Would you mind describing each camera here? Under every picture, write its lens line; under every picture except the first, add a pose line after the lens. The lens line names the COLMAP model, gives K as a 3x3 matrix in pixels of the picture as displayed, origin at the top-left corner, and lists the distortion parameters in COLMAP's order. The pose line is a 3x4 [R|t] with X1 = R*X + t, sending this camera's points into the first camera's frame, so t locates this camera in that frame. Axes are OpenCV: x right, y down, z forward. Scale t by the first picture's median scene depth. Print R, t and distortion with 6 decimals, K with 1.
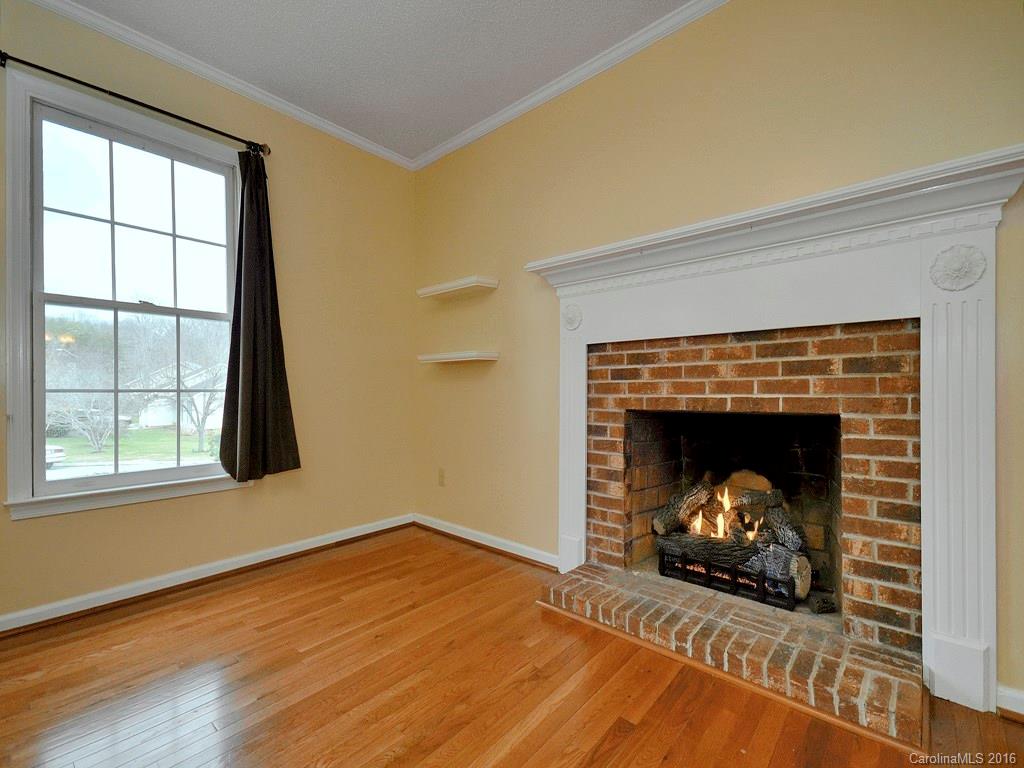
lens RADIAL K [[455.5, 0, 513.7], [0, 455.5, 392.9], [0, 0, 1]] dist [0.027965, -0.000158]
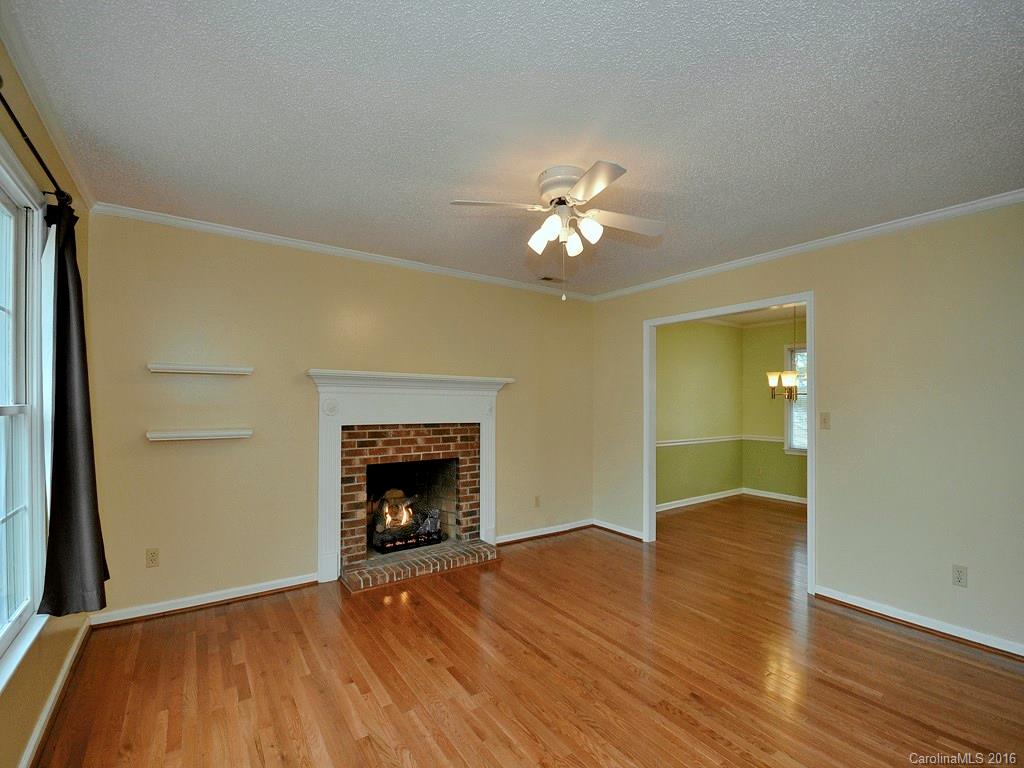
lens RADIAL K [[455.5, 0, 510.5], [0, 455.5, 393.6], [0, 0, 1]] dist [0.027965, -0.000158]
pose [[0.267165, 0.018963, 0.963464, -1.458860], [-0.001261, 0.999812, -0.019329, -0.227591], [-0.963650, 0.003949, 0.267139, 0.032675]]
